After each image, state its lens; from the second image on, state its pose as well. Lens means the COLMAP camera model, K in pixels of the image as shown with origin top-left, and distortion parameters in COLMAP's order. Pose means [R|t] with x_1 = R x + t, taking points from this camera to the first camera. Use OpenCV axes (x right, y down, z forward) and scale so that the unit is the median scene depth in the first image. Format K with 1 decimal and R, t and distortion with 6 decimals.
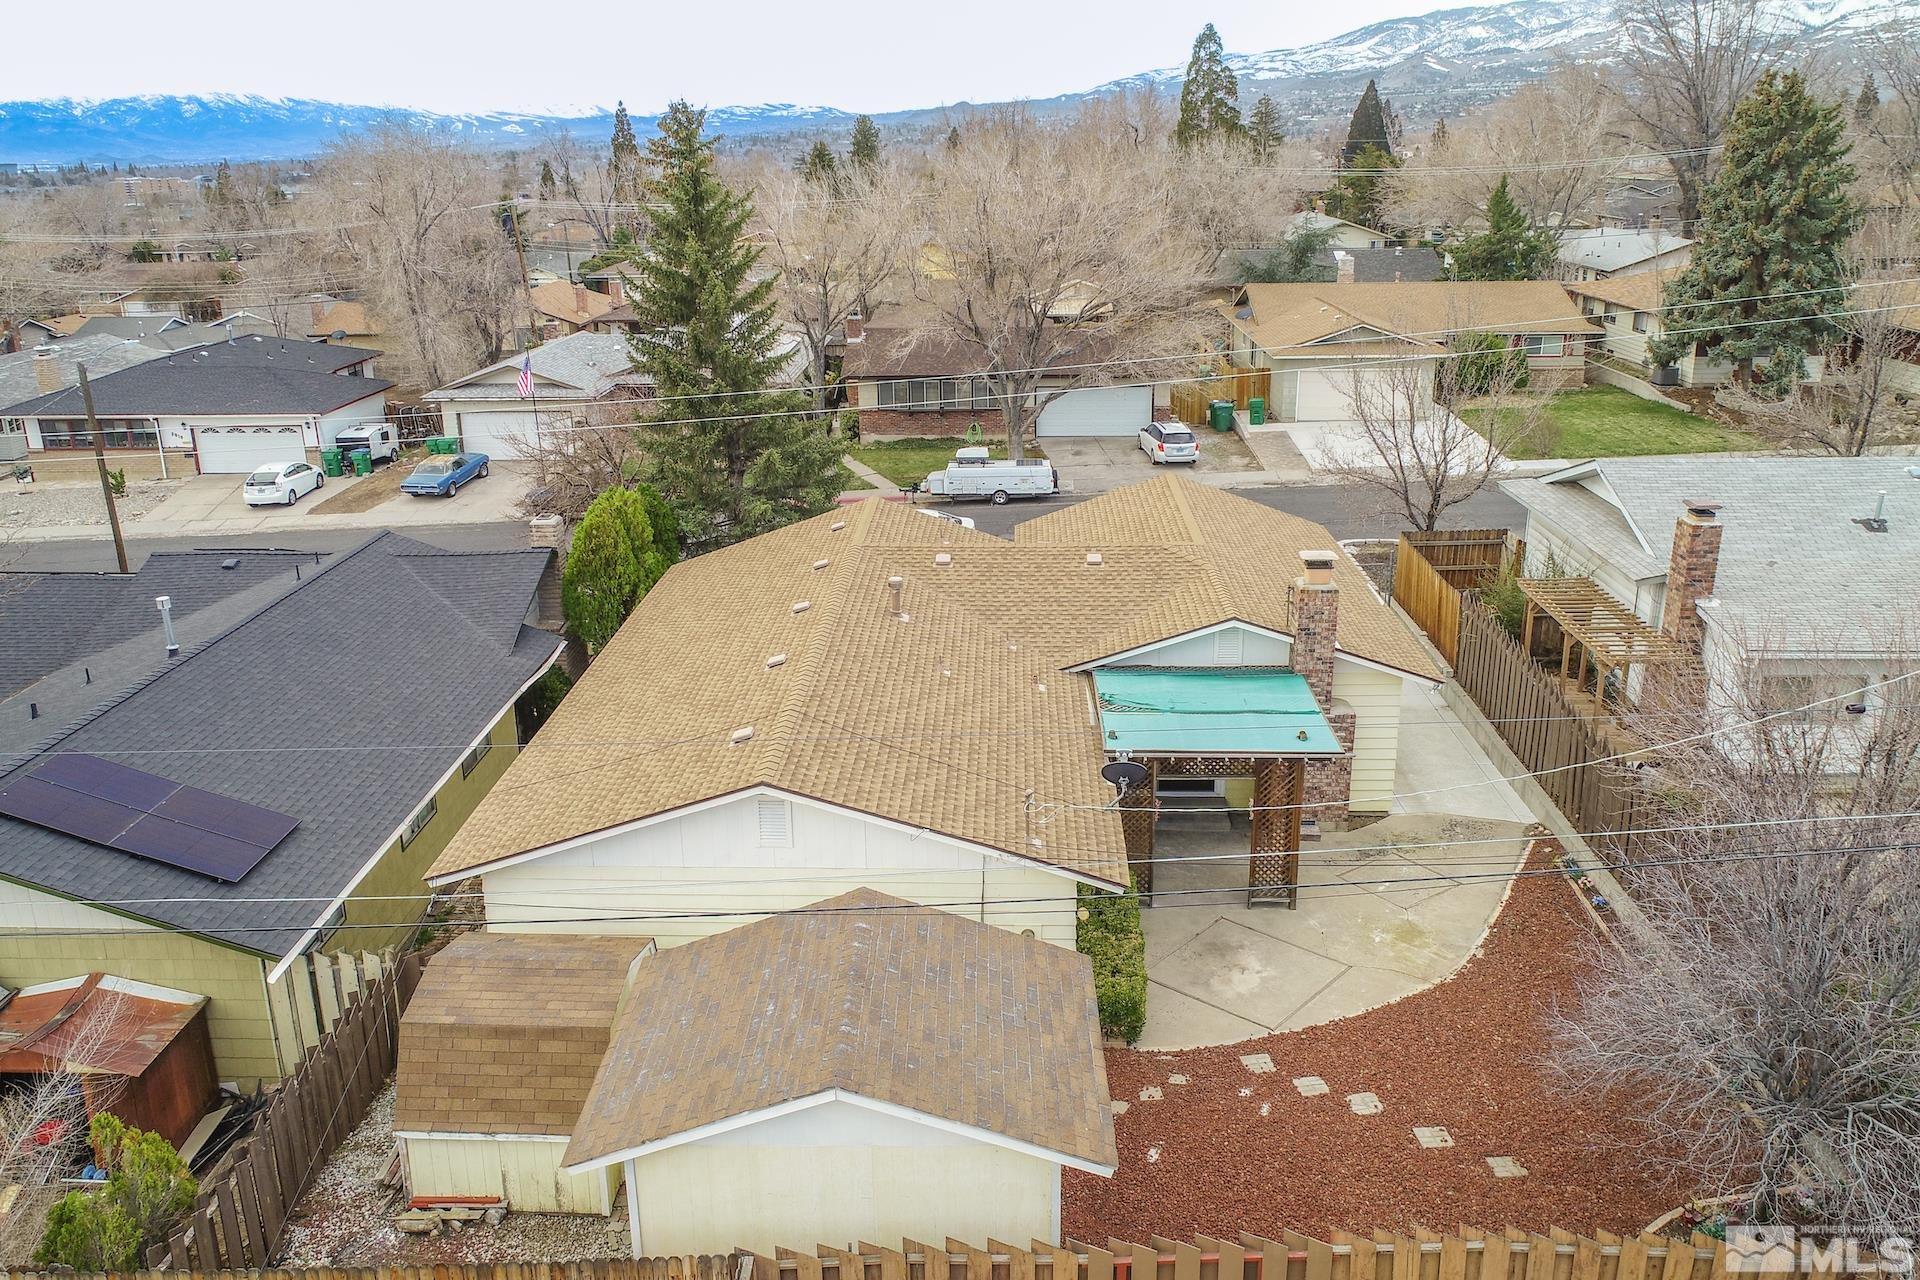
lens RADIAL K [[1516.1, 0, 954.5], [0, 1516.1, 637.3], [0, 0, 1]] dist [-0.008164, 0.000509]
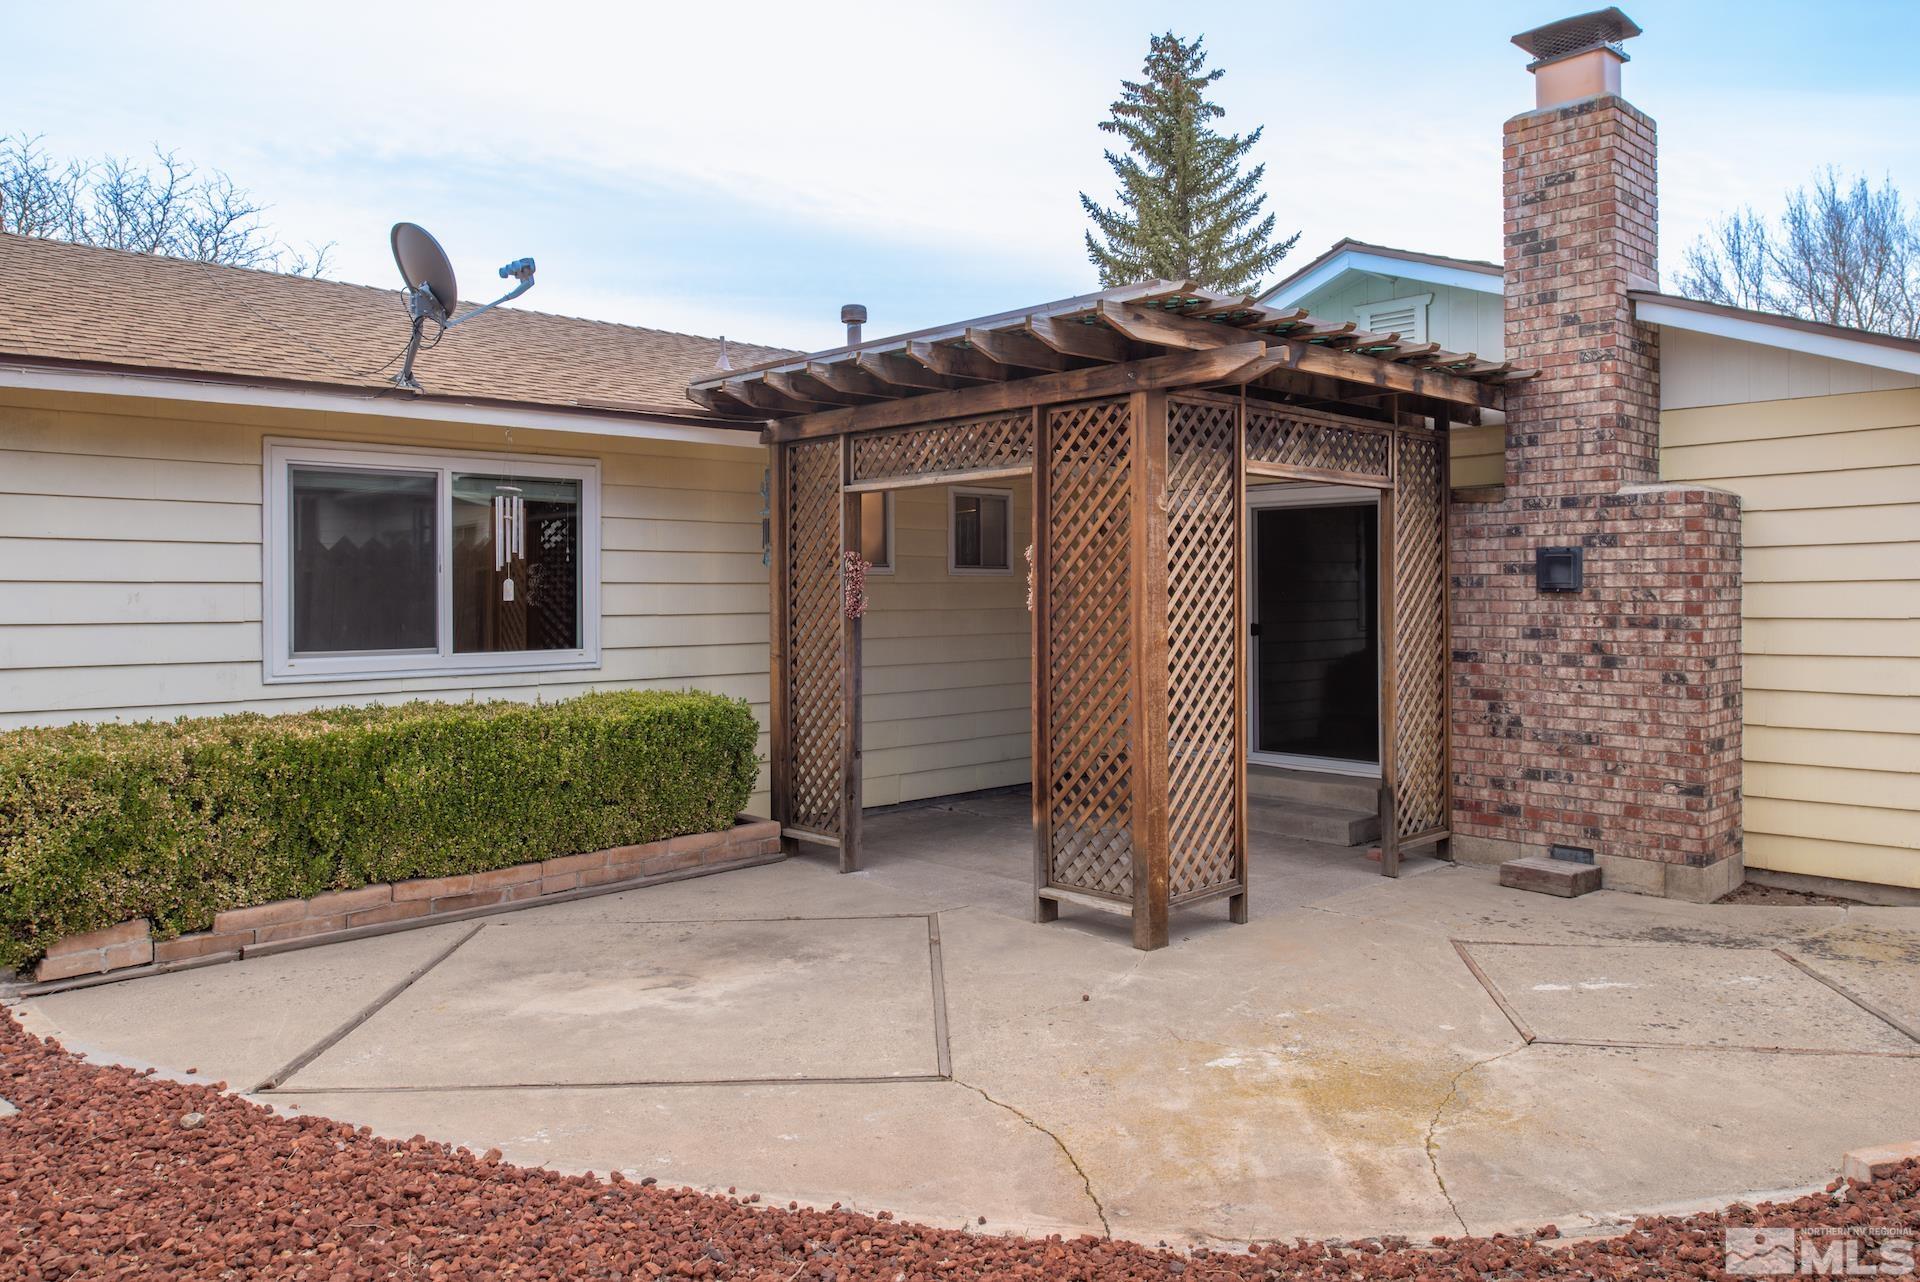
lens RADIAL K [[1340.1, 0, 985.2], [0, 1340.1, 554.7], [0, 0, 1]] dist [-0.000310, -0.005113]
pose [[0.725173, -0.005078, -0.688548, 0.335189], [-0.225852, 0.942897, -0.244819, 0.158342], [0.650473, 0.333046, 0.682617, 0.696724]]
